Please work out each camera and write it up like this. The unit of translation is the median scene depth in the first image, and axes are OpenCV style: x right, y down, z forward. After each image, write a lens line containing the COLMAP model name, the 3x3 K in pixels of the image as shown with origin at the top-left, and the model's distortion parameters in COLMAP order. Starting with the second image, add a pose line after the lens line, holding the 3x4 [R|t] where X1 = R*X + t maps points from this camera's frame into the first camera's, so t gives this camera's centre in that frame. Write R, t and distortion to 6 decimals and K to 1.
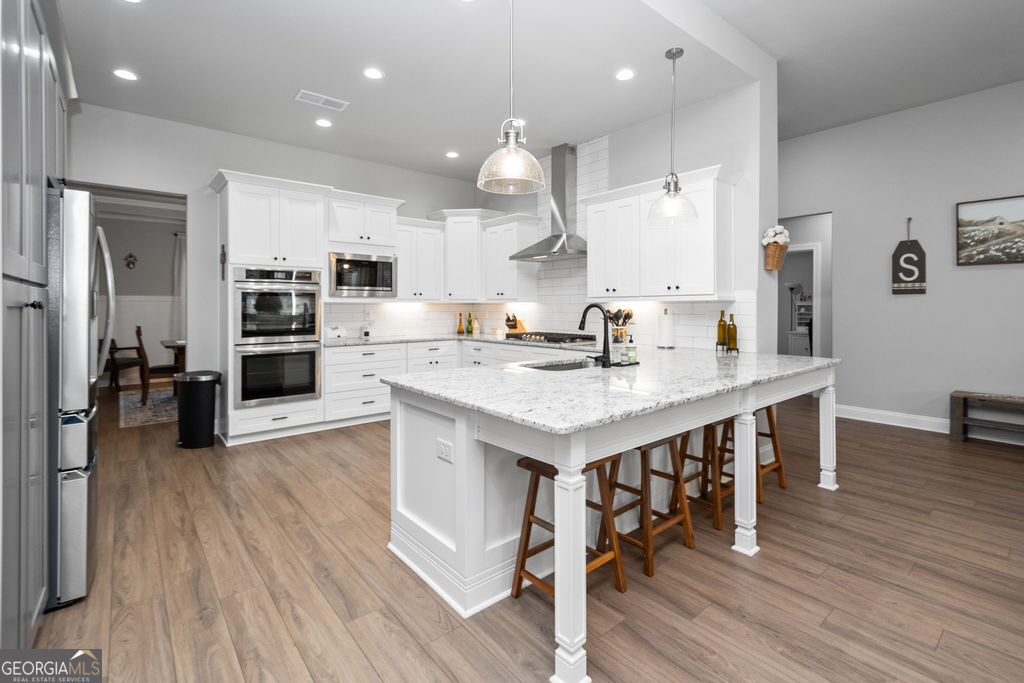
lens RADIAL K [[464.3, 0, 506.7], [0, 464.3, 300.0], [0, 0, 1]] dist [0.009755, -0.004203]
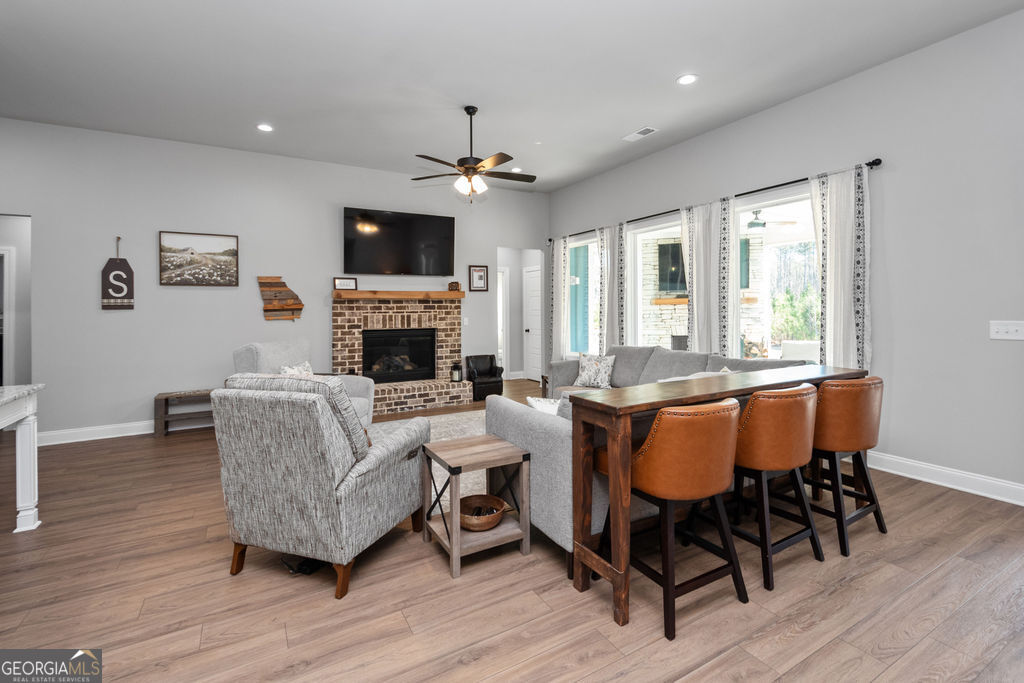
lens RADIAL K [[464.3, 0, 516.8], [0, 464.3, 314.2], [0, 0, 1]] dist [0.009755, -0.004203]
pose [[0.156340, -0.005859, 0.987686, -0.032892], [0.002403, 0.999982, 0.005551, -0.006239], [-0.987700, 0.001506, 0.156351, -0.047824]]
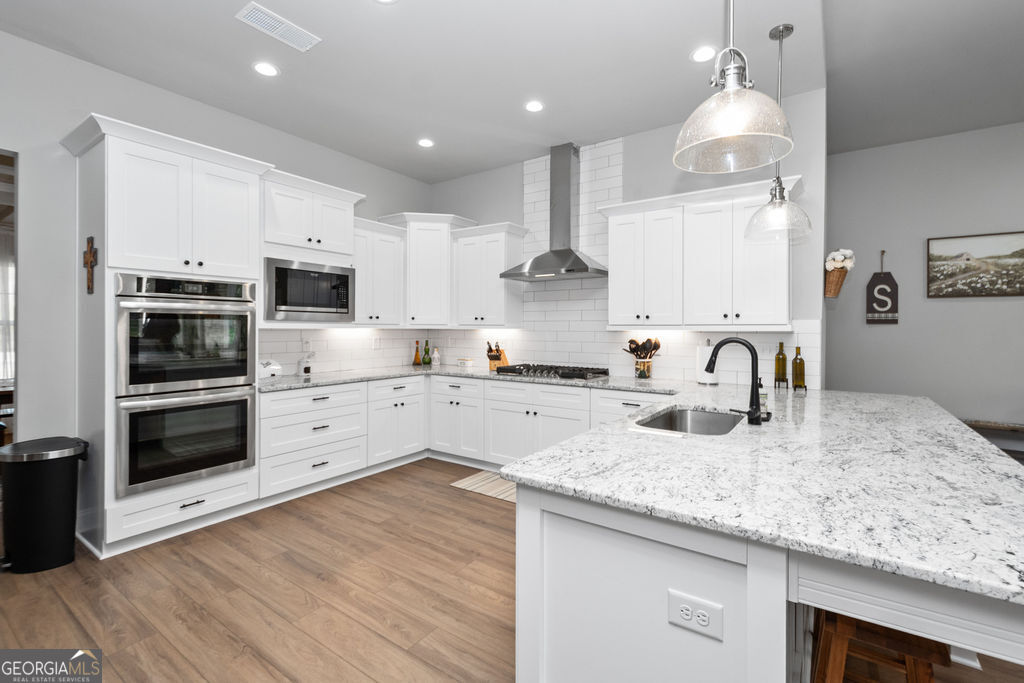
lens RADIAL K [[464.3, 0, 513.5], [0, 464.3, 322.9], [0, 0, 1]] dist [0.009755, -0.004203]
pose [[0.964237, 0.009452, 0.264872, -0.216122], [-0.010143, 0.999948, 0.001242, -0.008572], [-0.264847, -0.003884, 0.964283, 0.231158]]
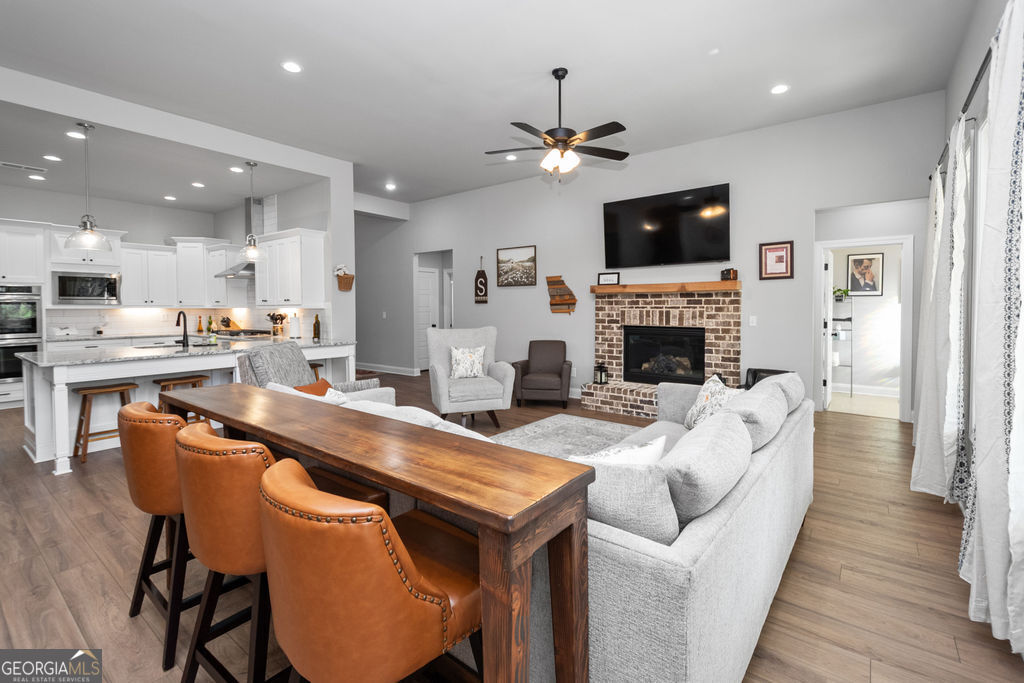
lens RADIAL K [[464.3, 0, 508.4], [0, 464.3, 318.4], [0, 0, 1]] dist [0.009755, -0.004203]
pose [[0.976830, -0.005069, 0.213957, 0.648201], [-0.002676, 0.999352, 0.035894, -0.020206], [-0.214000, -0.035635, 0.976183, -0.630372]]
